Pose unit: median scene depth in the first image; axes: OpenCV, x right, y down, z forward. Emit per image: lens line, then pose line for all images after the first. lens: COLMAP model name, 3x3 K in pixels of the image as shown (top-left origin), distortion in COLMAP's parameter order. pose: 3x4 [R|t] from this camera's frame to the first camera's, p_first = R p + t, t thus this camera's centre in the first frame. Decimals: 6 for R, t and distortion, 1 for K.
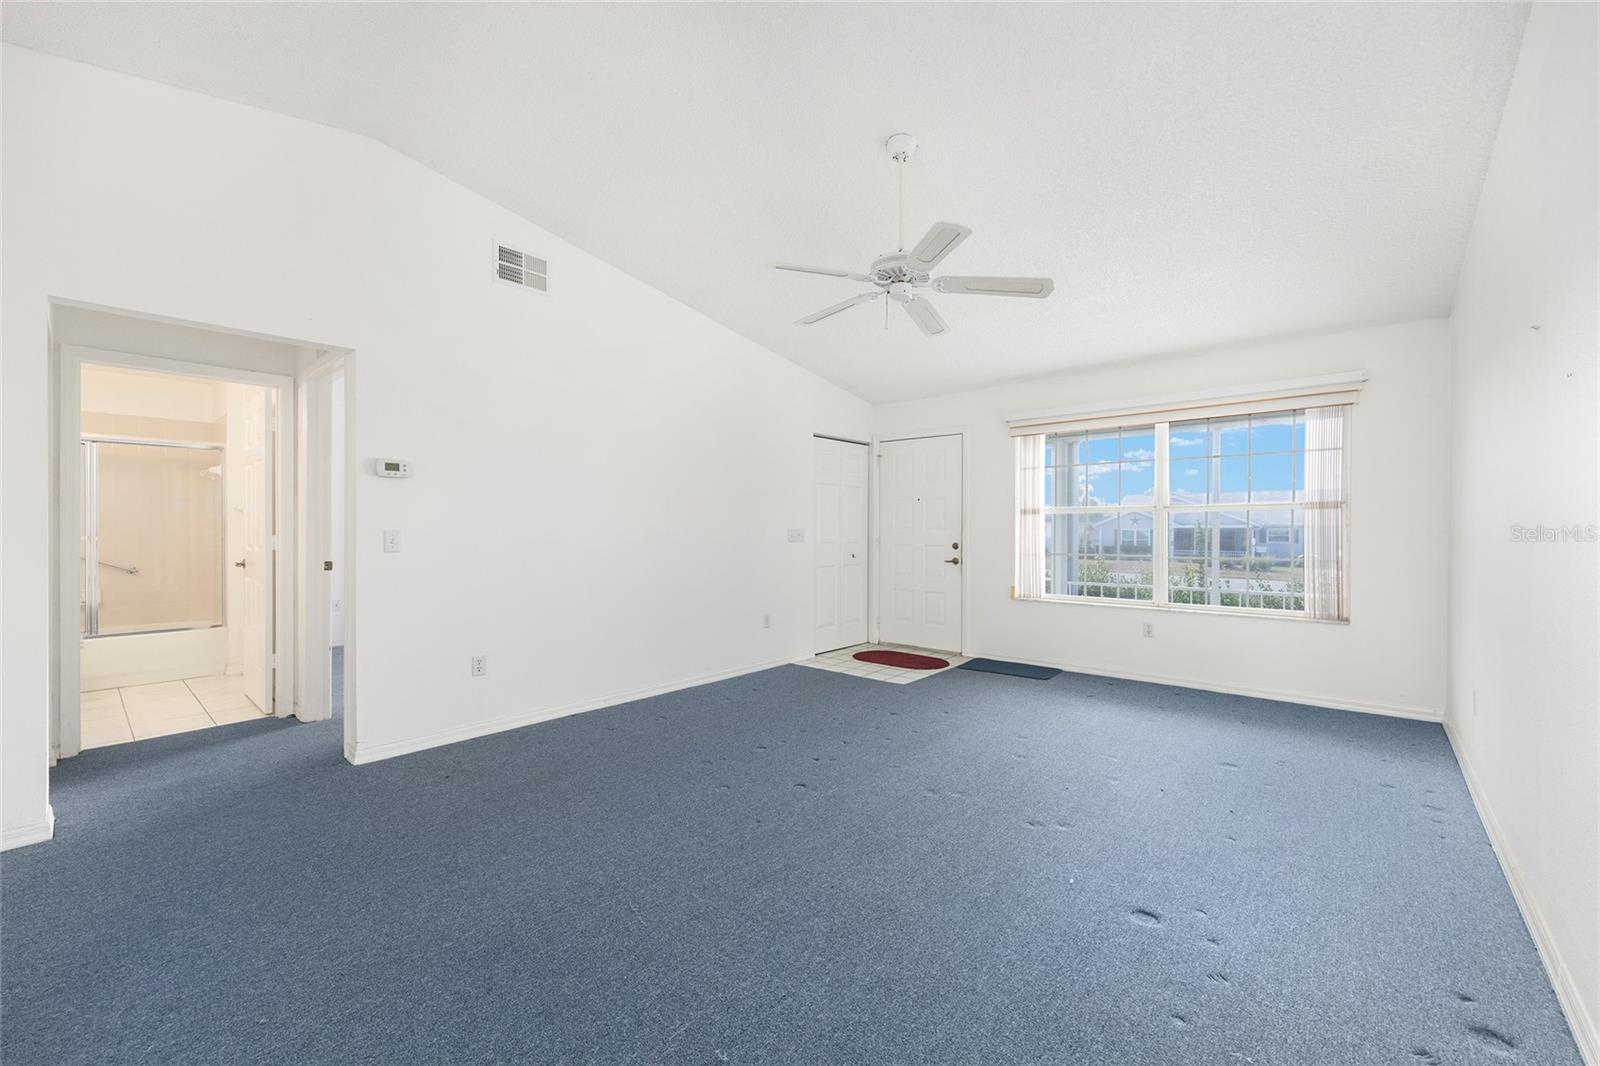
lens RADIAL K [[639.7, 0, 808.6], [0, 639.7, 529.4], [0, 0, 1]] dist [-0.002505, 0.000772]
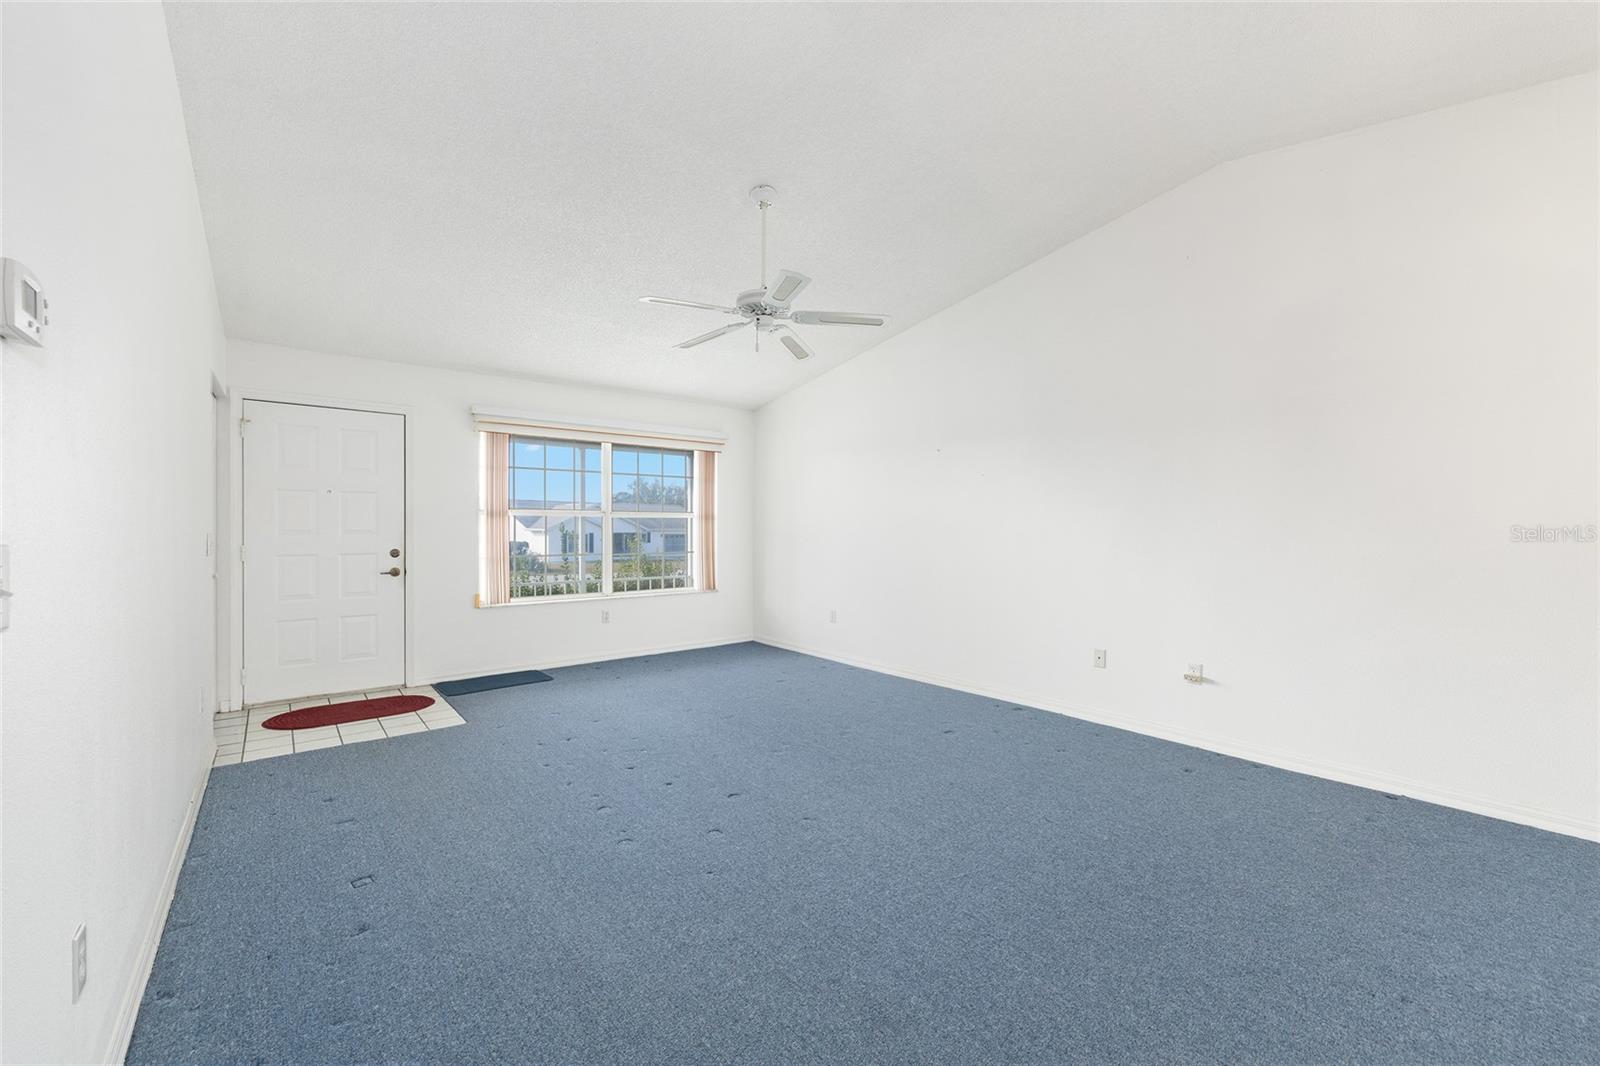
lens RADIAL K [[639.7, 0, 802.4], [0, 639.7, 530.8], [0, 0, 1]] dist [-0.002505, 0.000772]
pose [[0.172503, -0.000523, 0.985009, -0.568251], [0.001074, 0.999999, 0.000343, -0.002108], [-0.985008, 0.000999, 0.172503, 0.433342]]
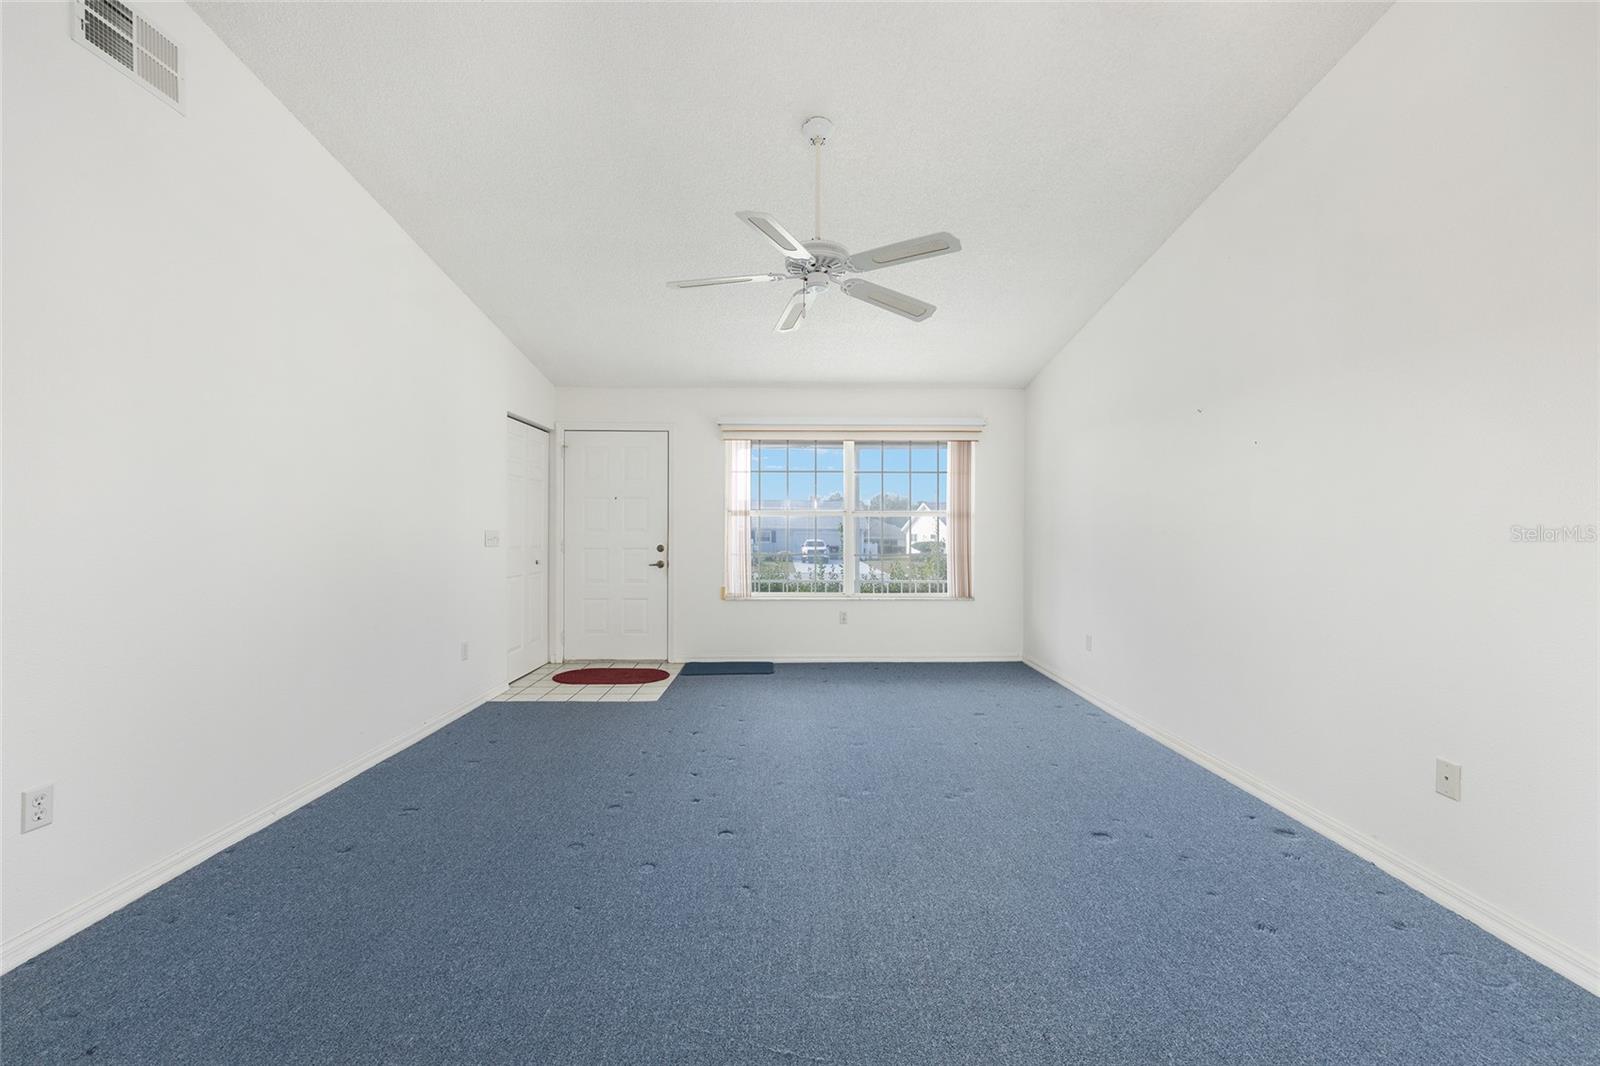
lens RADIAL K [[639.7, 0, 805.9], [0, 639.7, 533.4], [0, 0, 1]] dist [-0.002505, 0.000772]
pose [[0.742938, -0.001844, 0.669358, -0.299233], [-0.001947, 0.999986, 0.004916, -0.001855], [-0.669358, -0.004956, 0.742924, 0.176671]]
